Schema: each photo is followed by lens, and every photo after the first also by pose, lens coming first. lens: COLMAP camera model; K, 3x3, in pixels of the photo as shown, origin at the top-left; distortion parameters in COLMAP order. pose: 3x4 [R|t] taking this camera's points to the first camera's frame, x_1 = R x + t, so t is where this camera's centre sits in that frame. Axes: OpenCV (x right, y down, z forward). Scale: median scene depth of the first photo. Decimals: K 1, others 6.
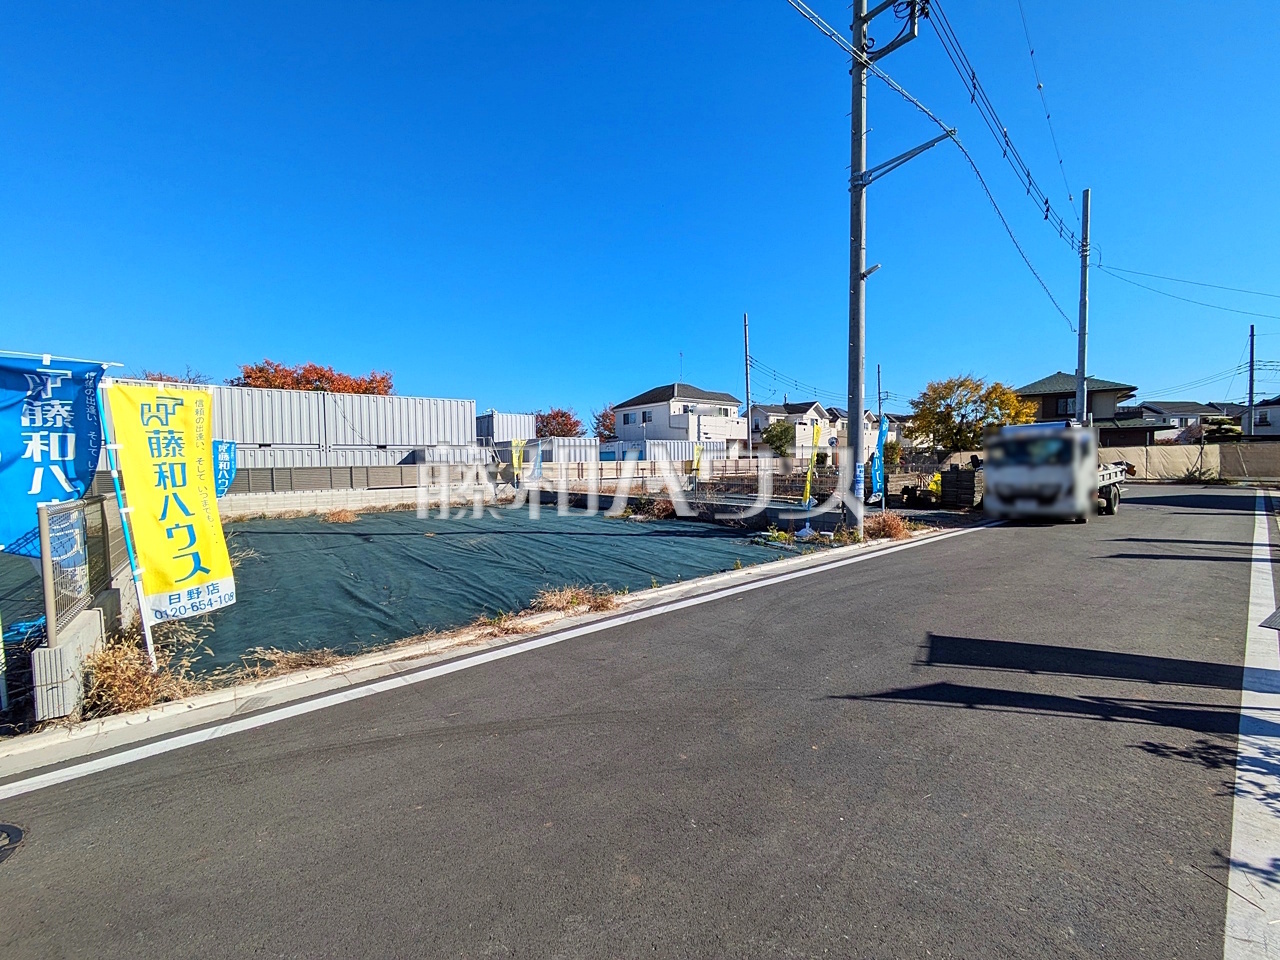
lens RADIAL K [[510.4, 0, 640.0], [0, 510.4, 480.0], [0, 0, 1]] dist [0.016290, -0.000073]
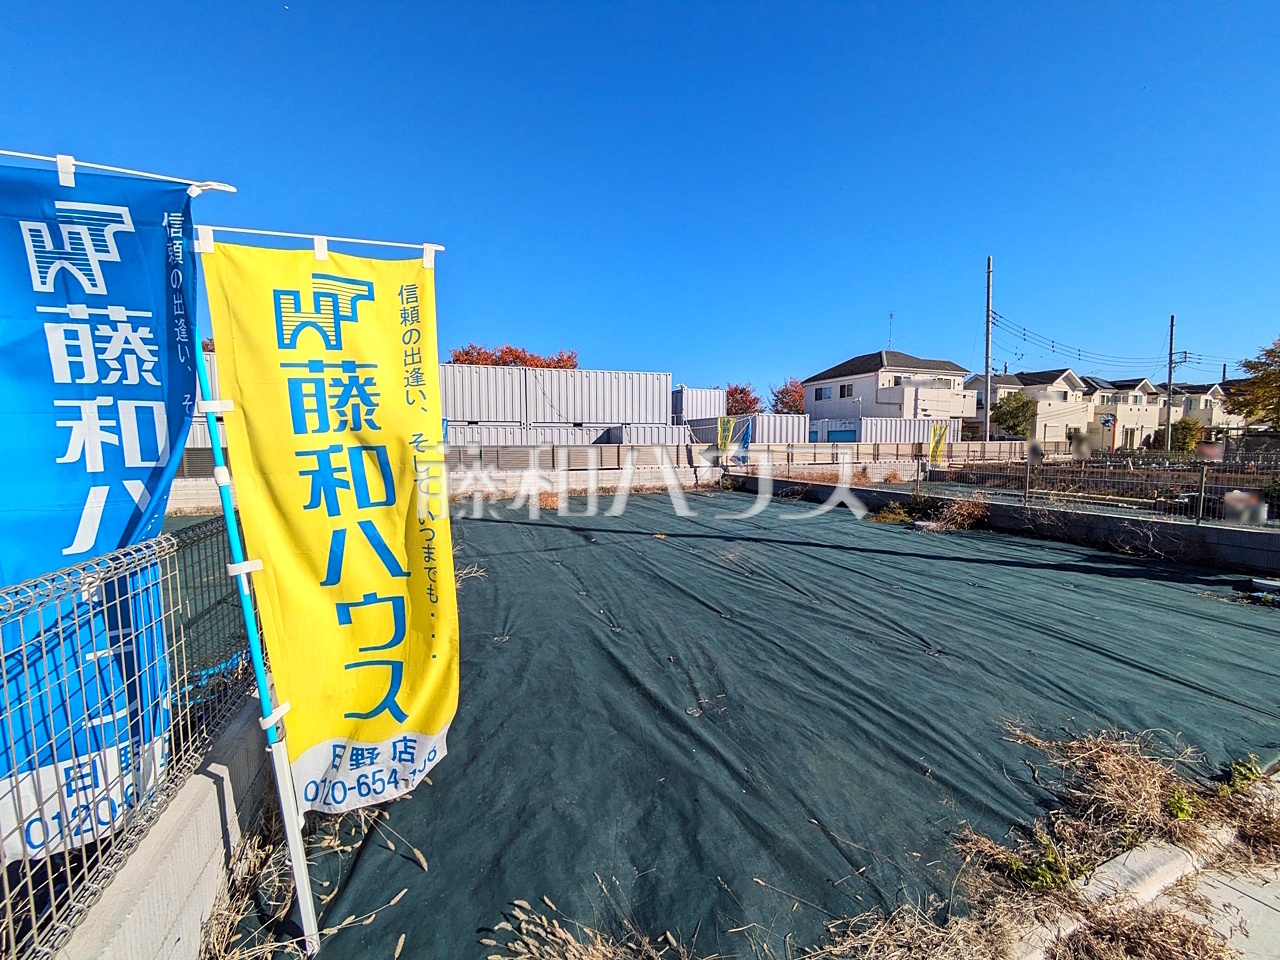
lens RADIAL K [[510.4, 0, 640.0], [0, 510.4, 480.0], [0, 0, 1]] dist [0.016290, -0.000073]
pose [[0.954572, 0.034939, -0.295925, -0.099492], [-0.023343, 0.998818, 0.042630, -0.005070], [0.297065, -0.033786, 0.954259, 0.119130]]
